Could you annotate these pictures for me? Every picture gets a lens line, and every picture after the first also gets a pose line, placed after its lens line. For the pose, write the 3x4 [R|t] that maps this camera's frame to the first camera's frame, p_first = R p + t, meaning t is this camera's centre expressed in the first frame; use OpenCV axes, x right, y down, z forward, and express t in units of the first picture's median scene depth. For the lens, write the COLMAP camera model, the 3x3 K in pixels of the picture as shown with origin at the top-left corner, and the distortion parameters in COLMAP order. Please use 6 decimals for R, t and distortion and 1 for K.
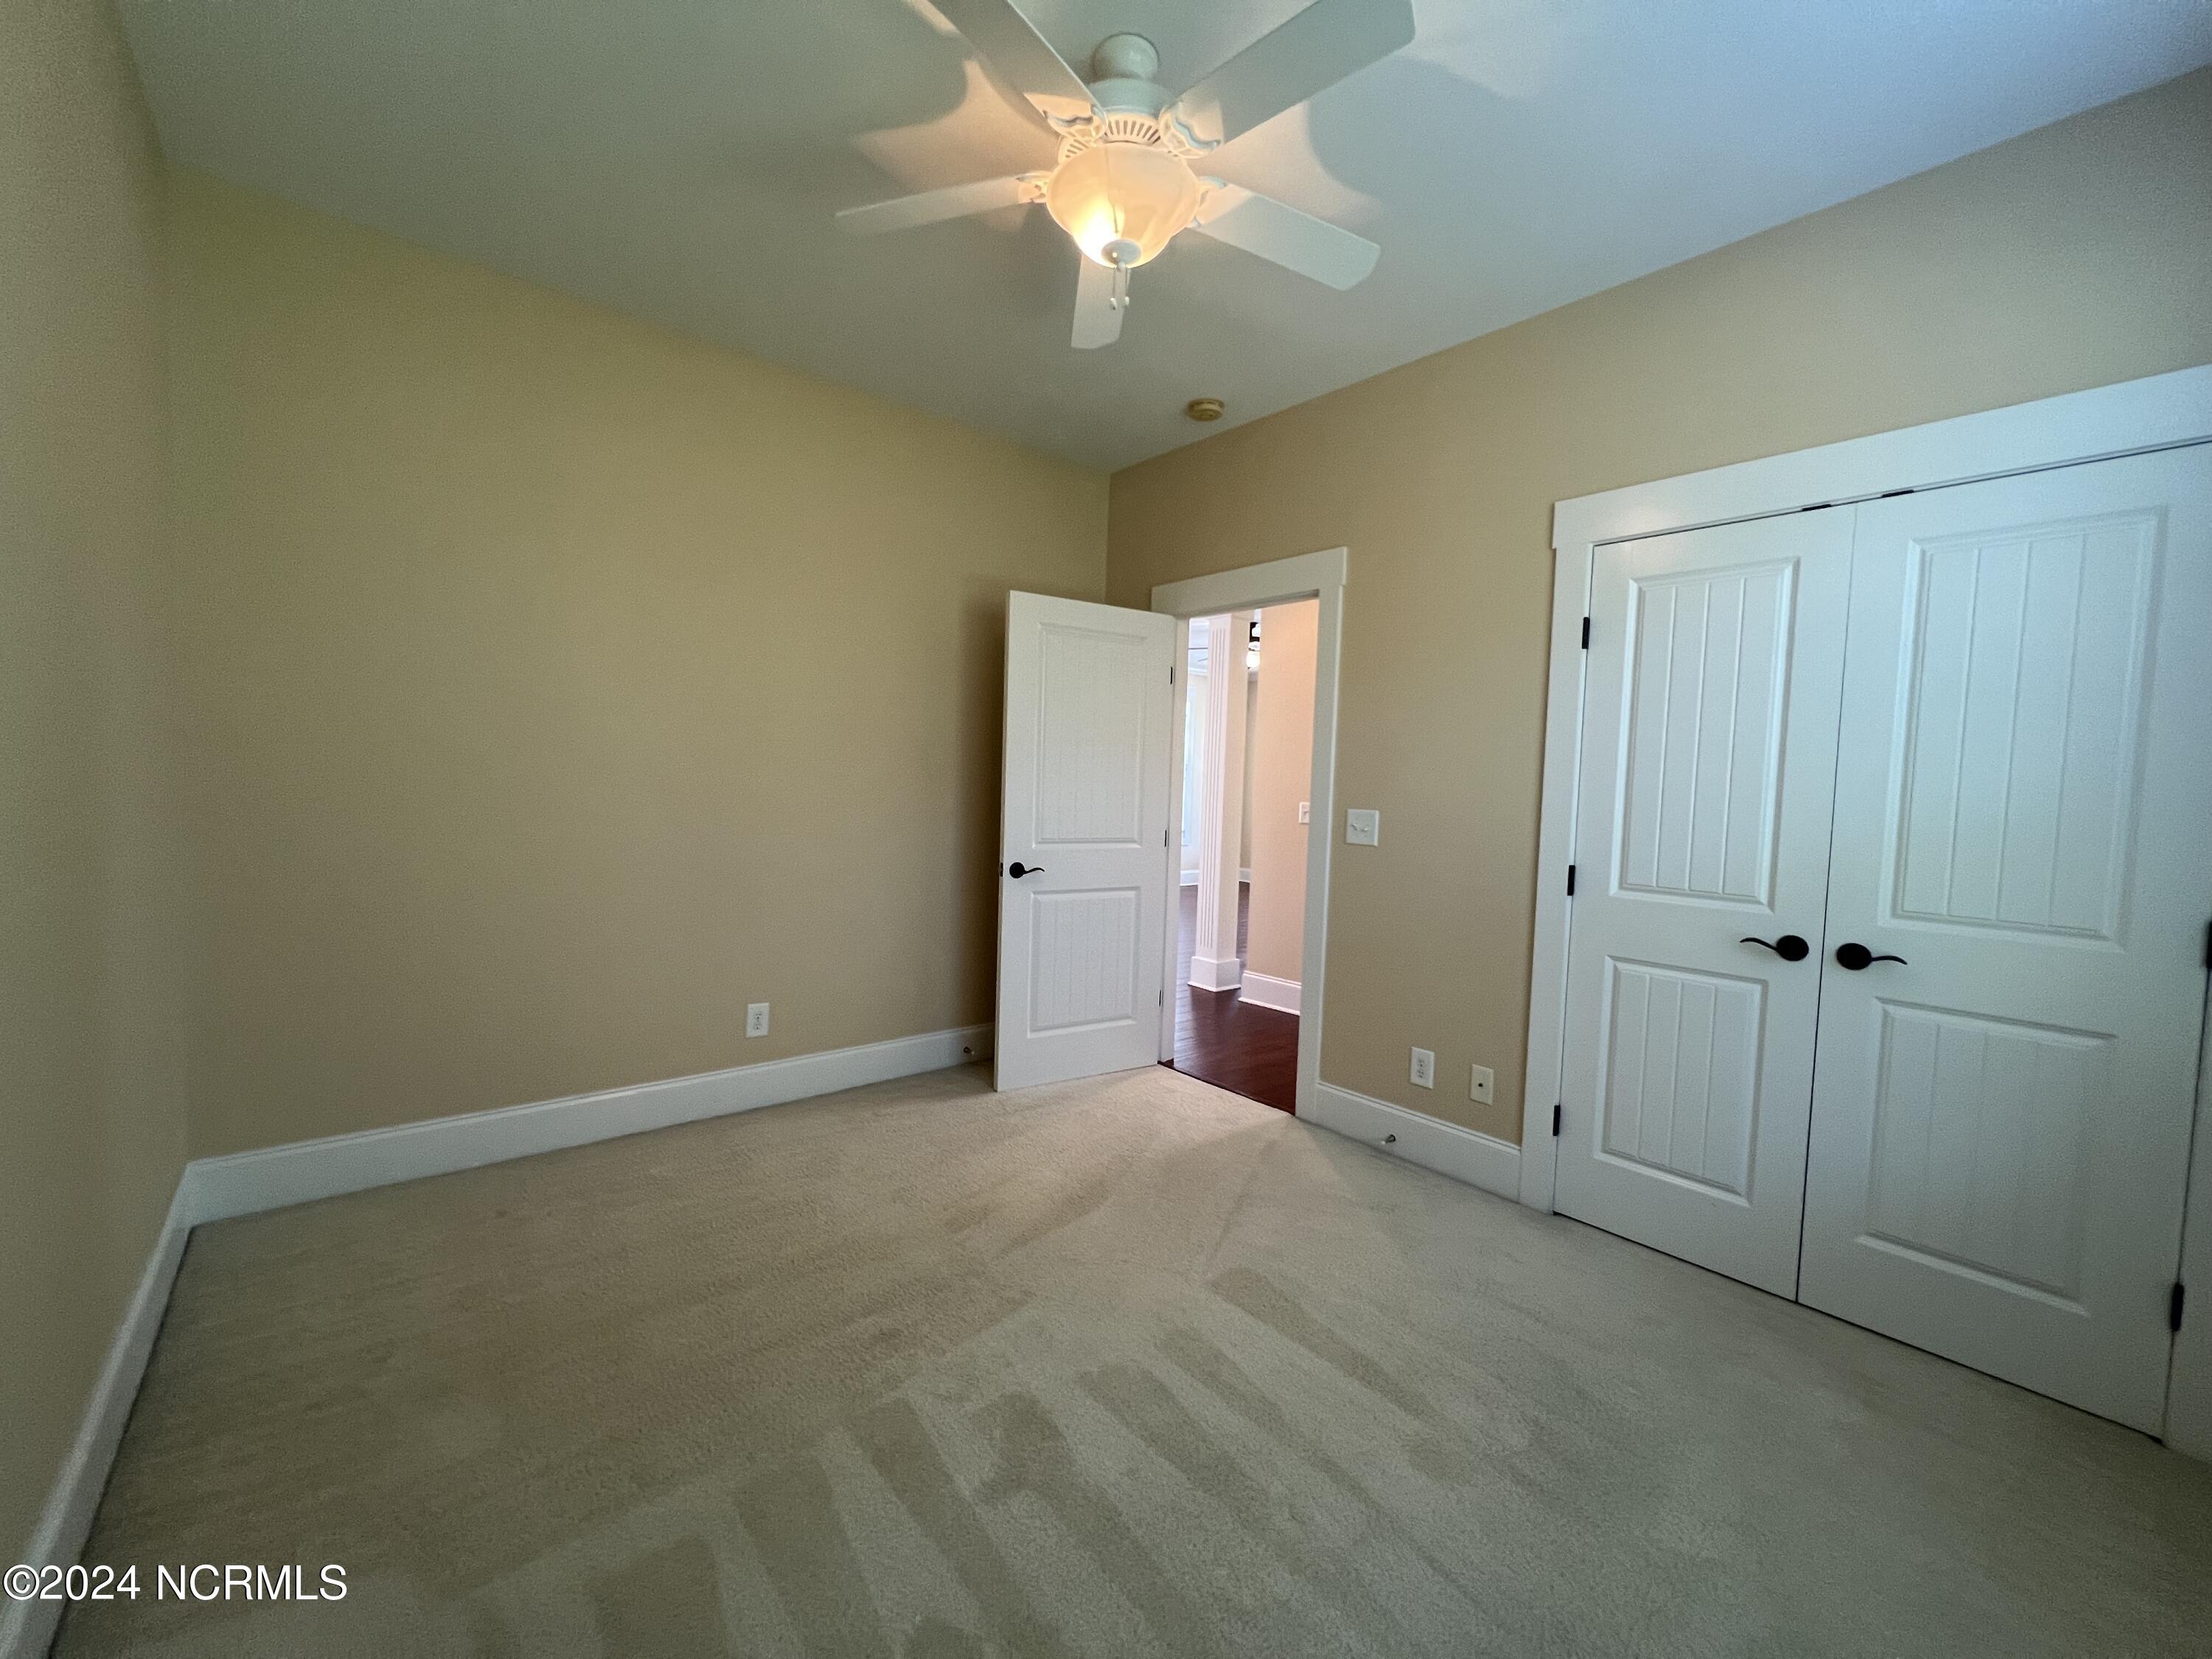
lens RADIAL K [[881.4, 0, 1112.6], [0, 881.4, 826.0], [0, 0, 1]] dist [0.009788, 0.000188]
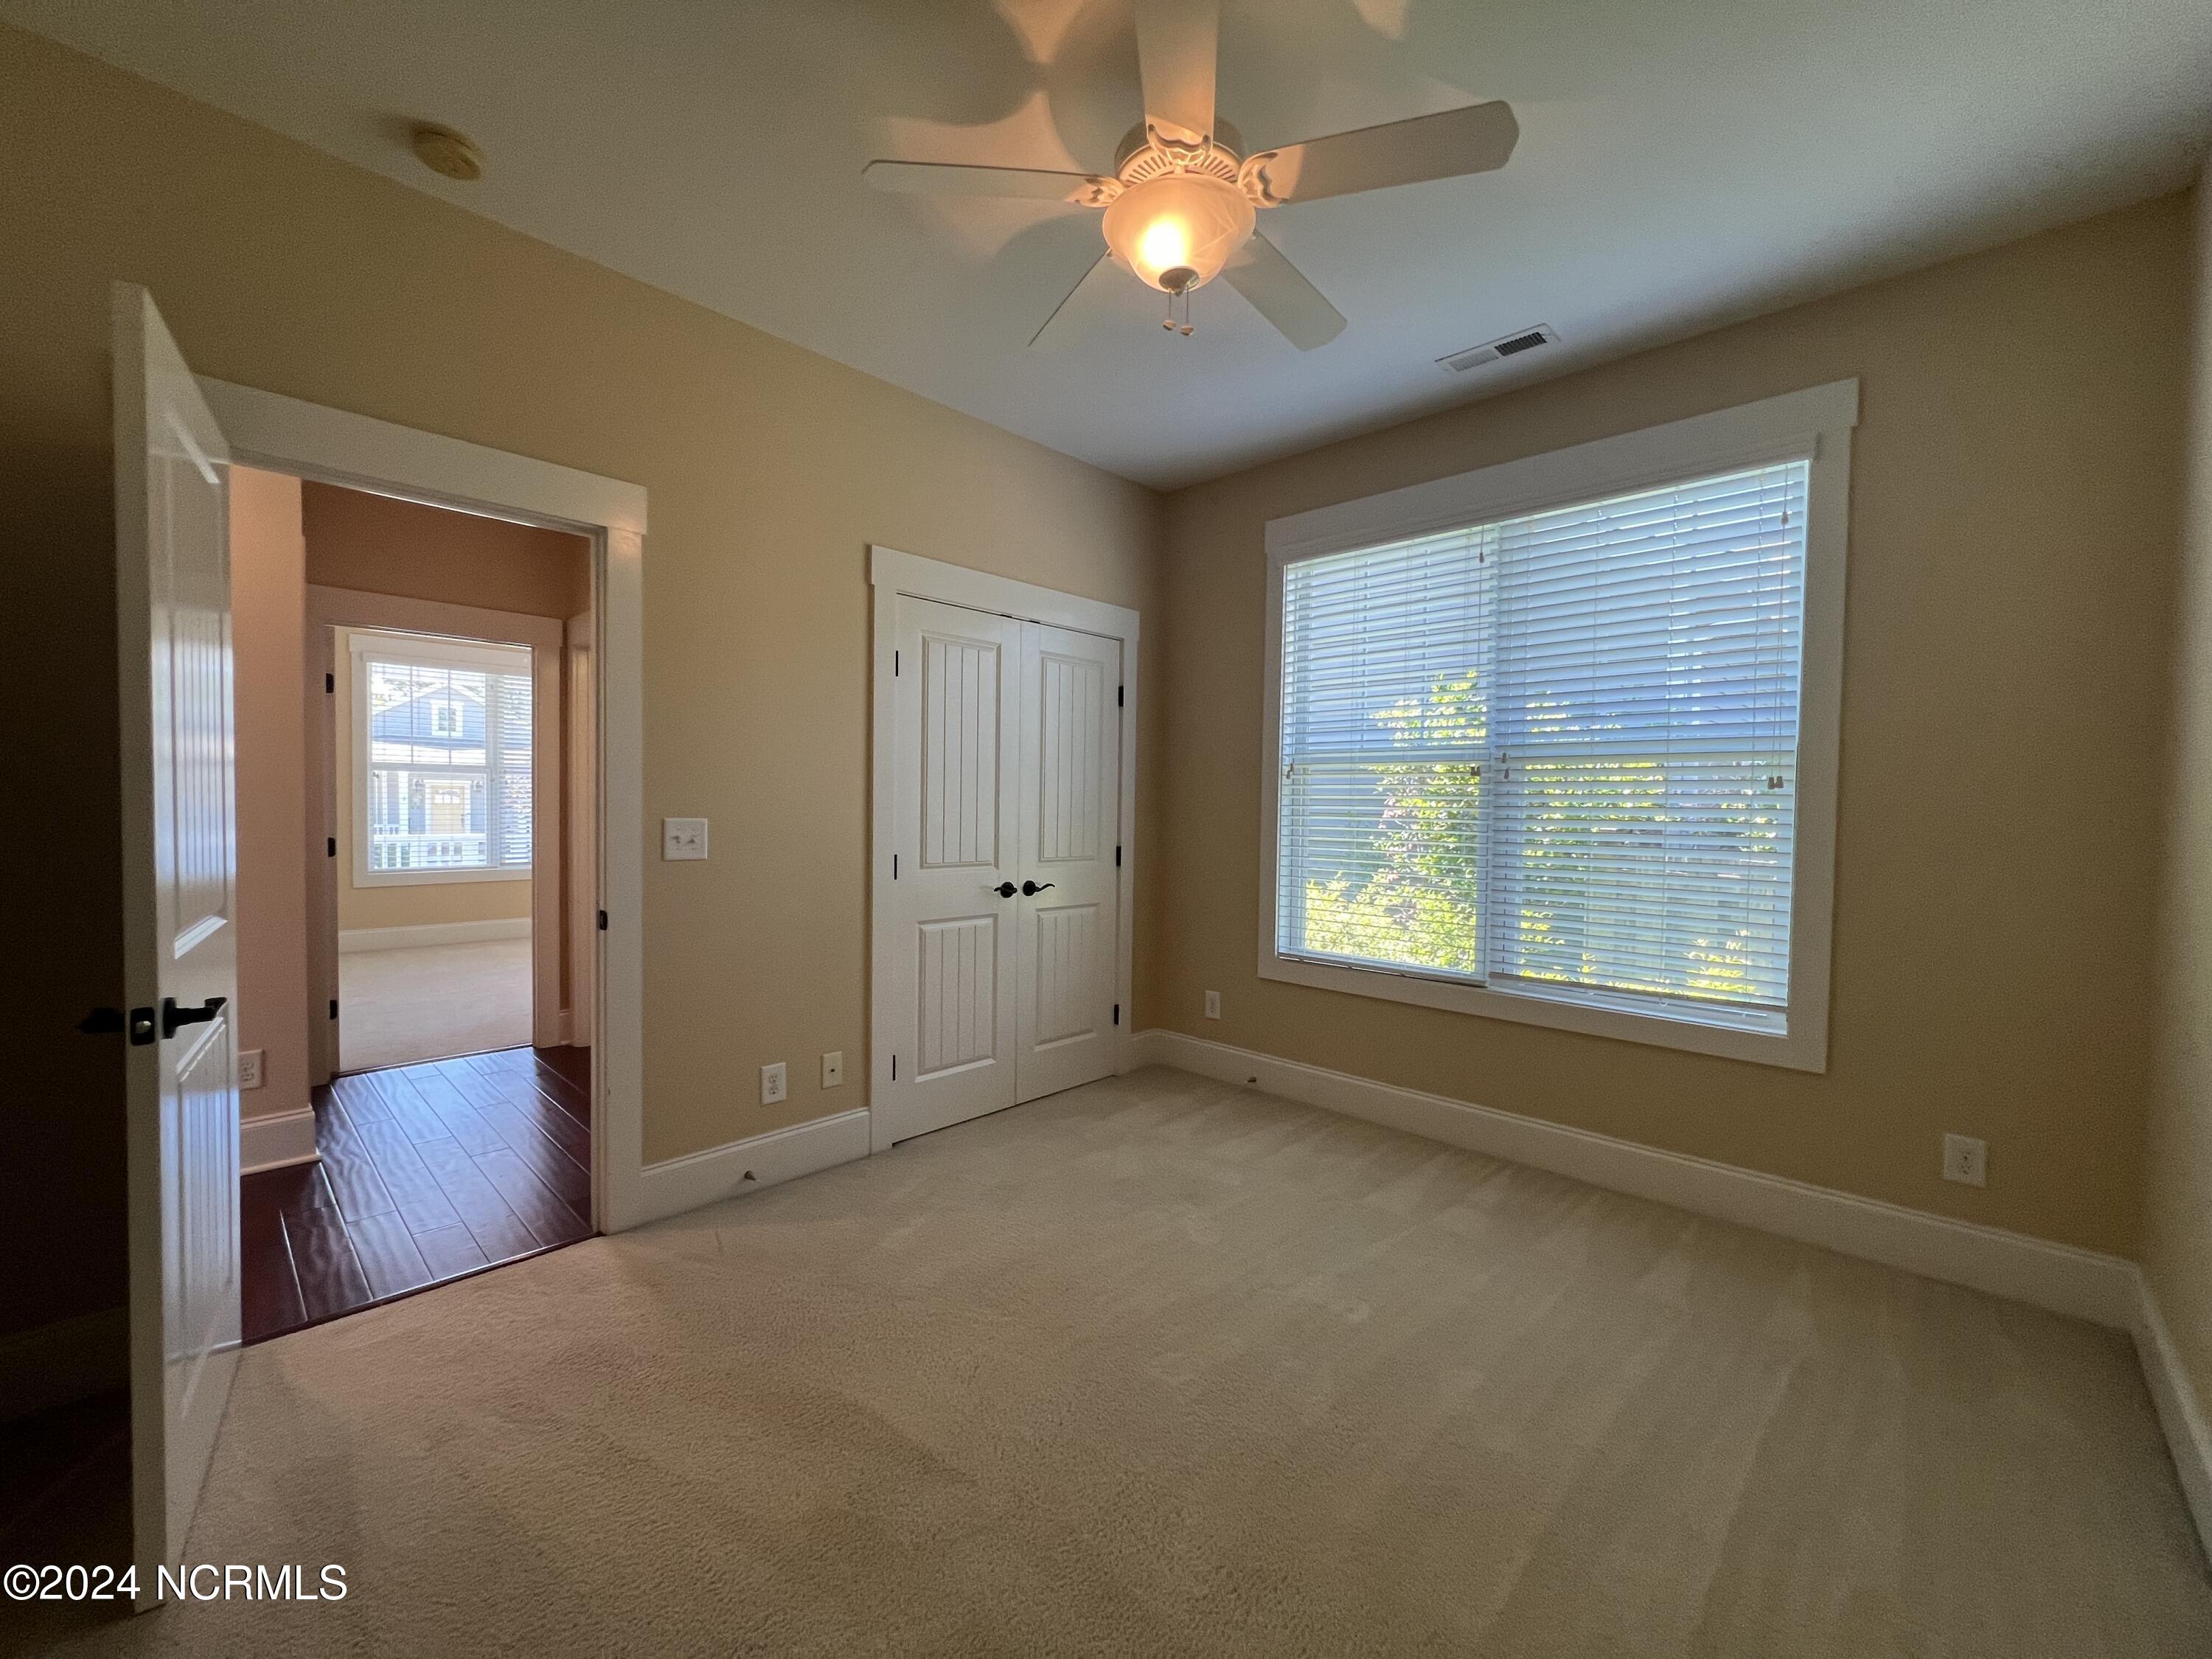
lens RADIAL K [[896.2, 0, 1093.4], [0, 896.2, 804.5], [0, 0, 1]] dist [-0.029462, 0.000065]
pose [[-0.098094, -0.032692, 0.994640, -0.754249], [0.032560, 0.998820, 0.036040, -0.061291], [-0.994644, 0.035920, -0.096913, 0.881510]]
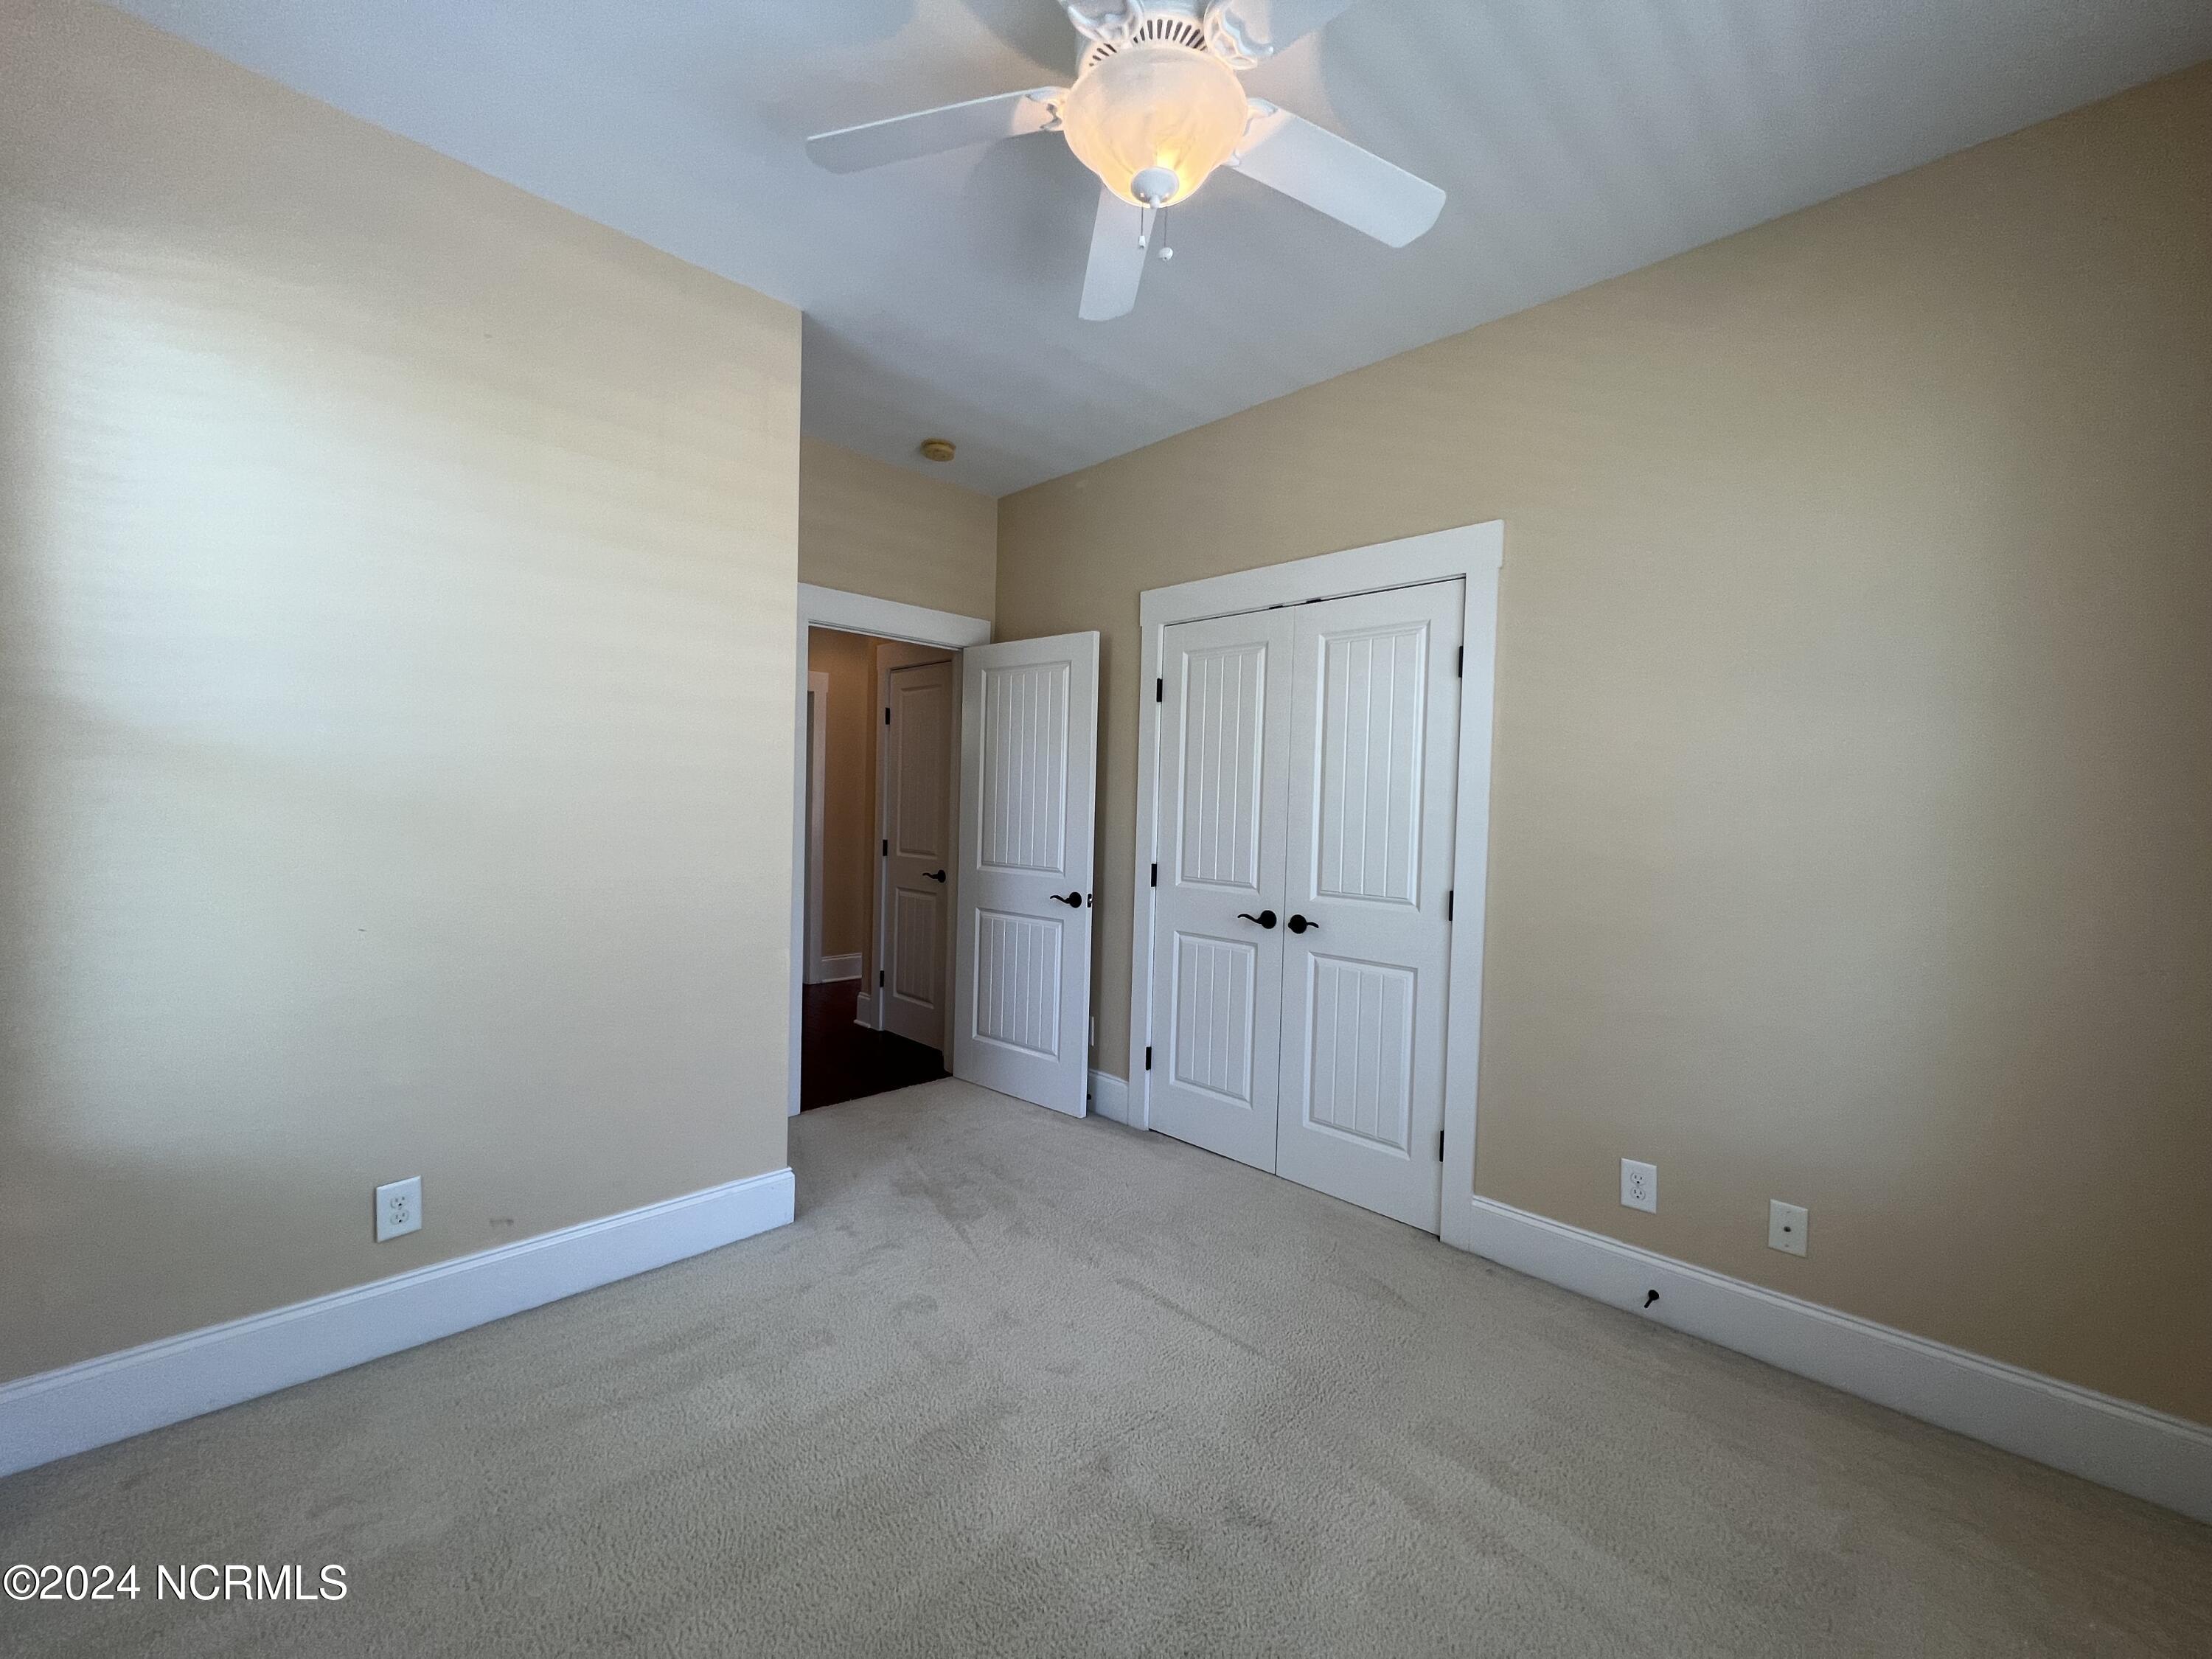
lens RADIAL K [[896.4, 0, 1036.5], [0, 896.4, 838.7], [0, 0, 1]] dist [0.001764, 0.000187]
pose [[0.999711, 0.006321, 0.023198, 0.325915], [-0.006009, 0.999891, -0.013490, 0.028066], [-0.023281, 0.013346, 0.999640, -0.356945]]
